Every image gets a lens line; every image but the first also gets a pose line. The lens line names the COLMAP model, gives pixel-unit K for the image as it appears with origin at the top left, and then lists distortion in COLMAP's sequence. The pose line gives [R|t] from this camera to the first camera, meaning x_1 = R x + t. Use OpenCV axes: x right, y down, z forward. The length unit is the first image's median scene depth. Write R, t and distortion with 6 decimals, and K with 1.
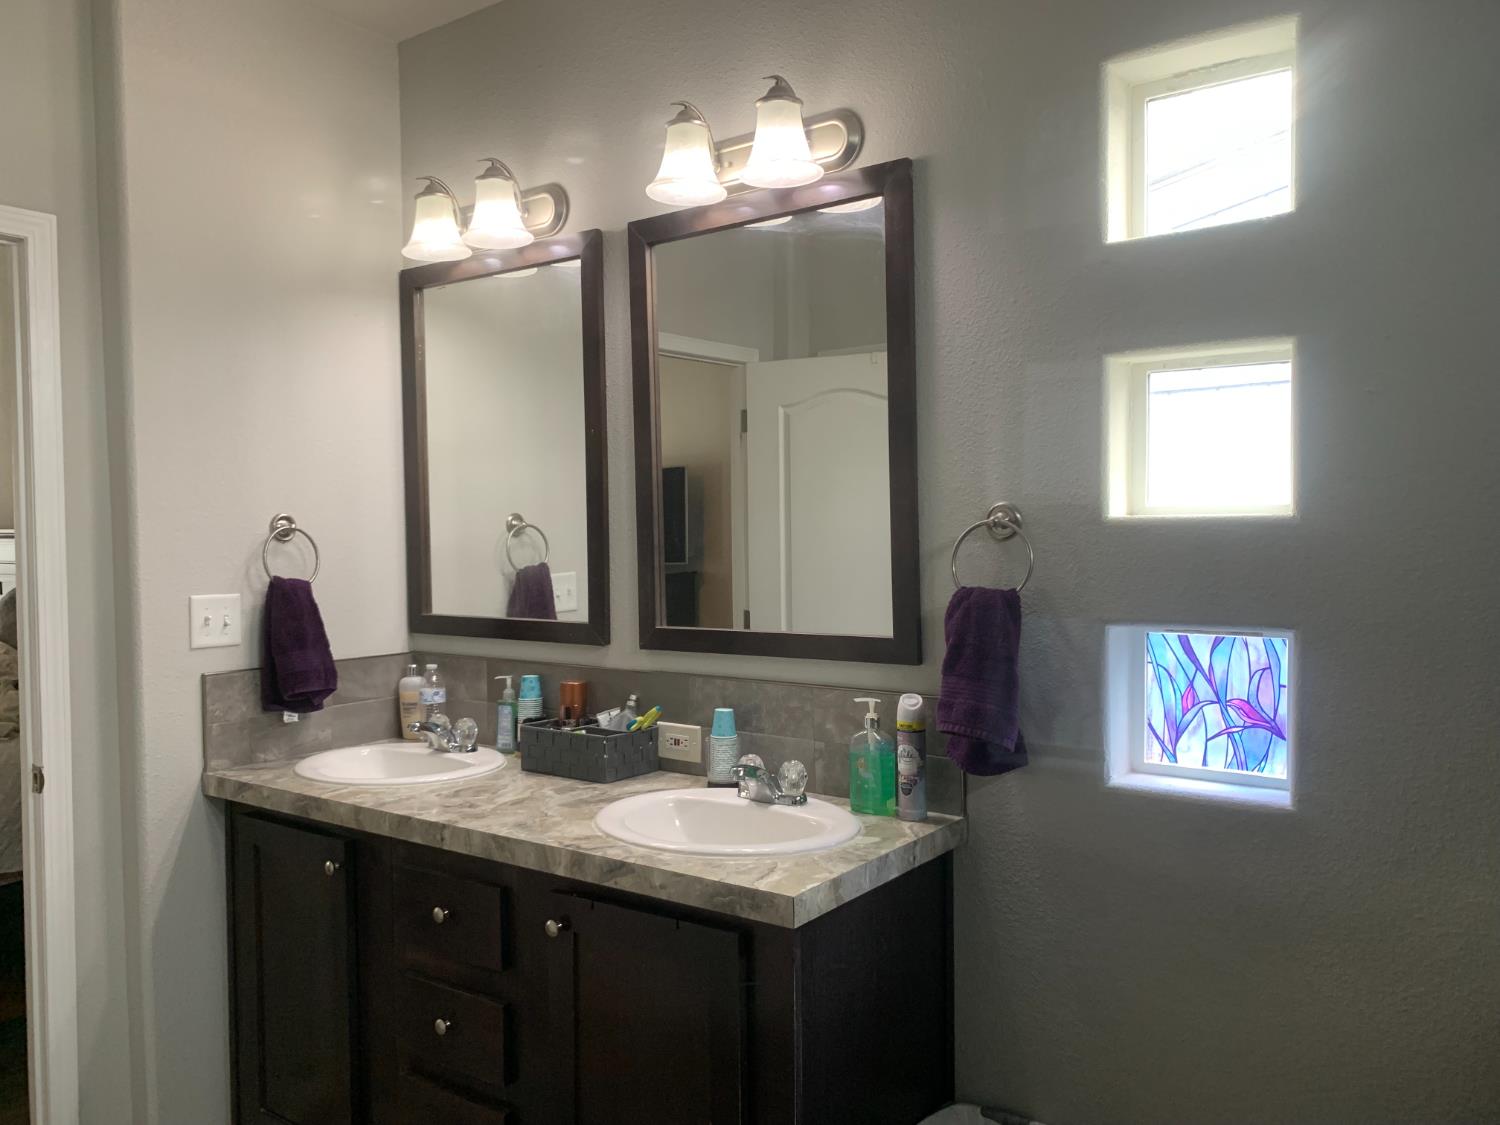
lens RADIAL K [[1143.5, 0, 750.0], [0, 1143.5, 562.5], [0, 0, 1]] dist [-0.002665, -0.001728]
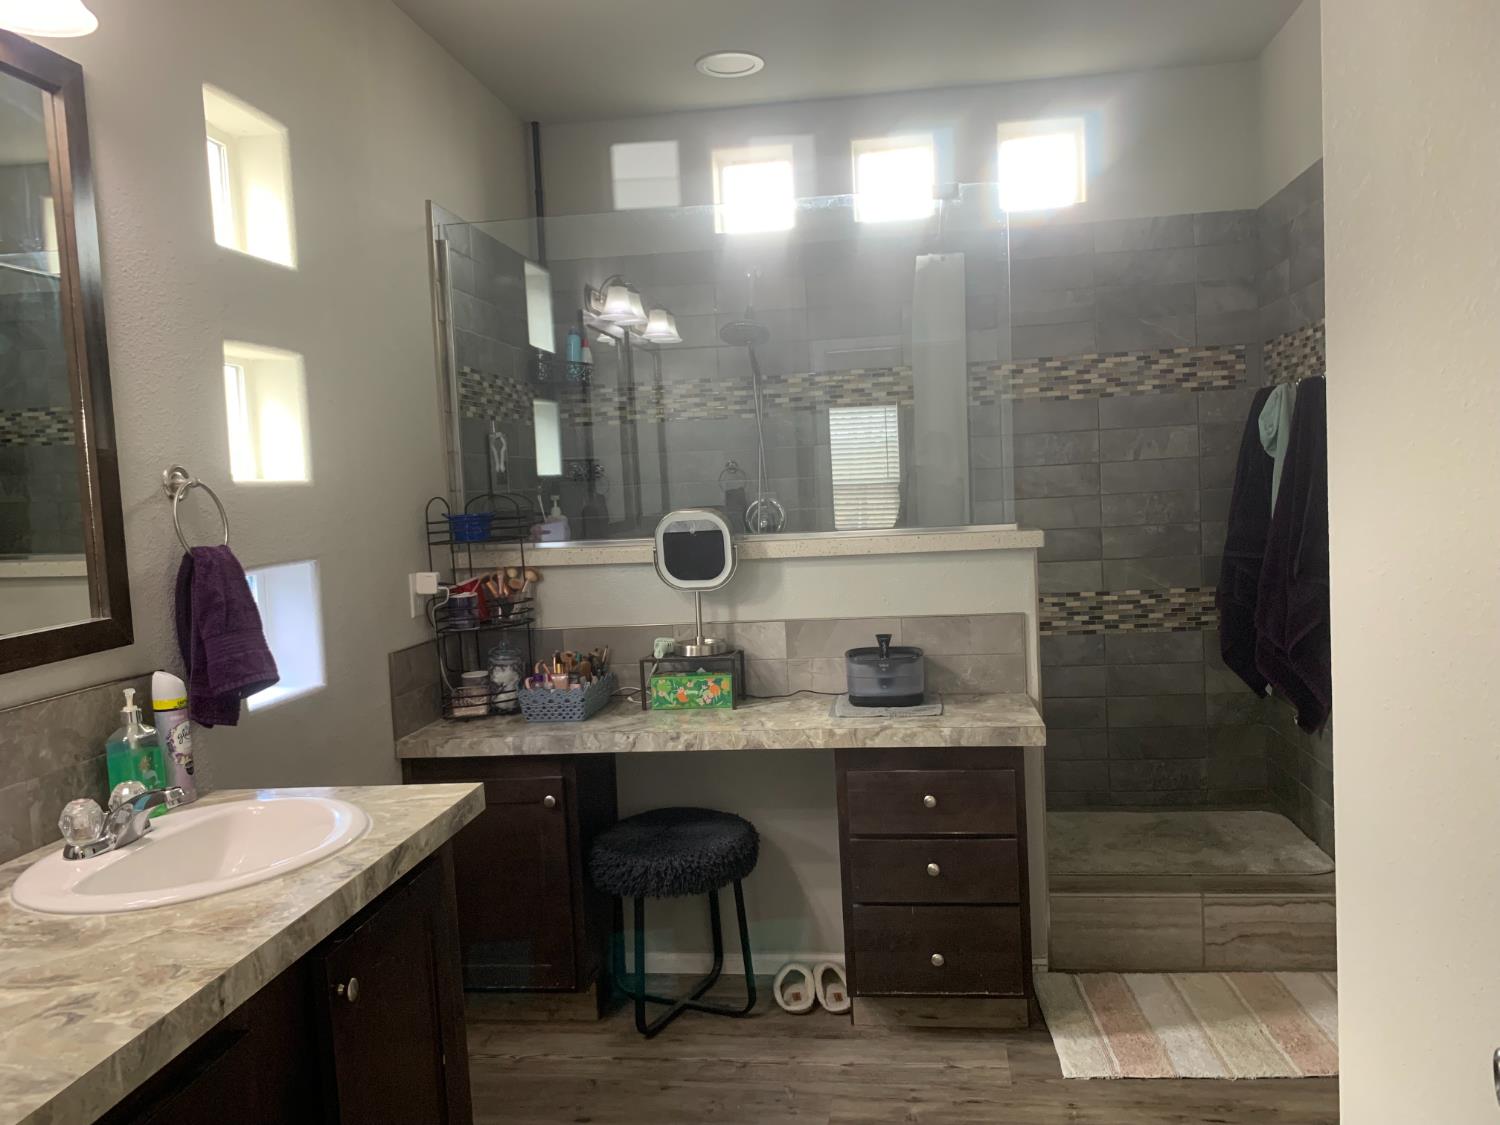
lens RADIAL K [[1143.5, 0, 750.0], [0, 1143.5, 562.5], [0, 0, 1]] dist [-0.002665, -0.001728]
pose [[-0.456169, -0.025041, 0.889541, -0.931580], [0.086563, 0.993615, 0.072362, 0.003548], [-0.885673, 0.110011, -0.451089, 1.039581]]
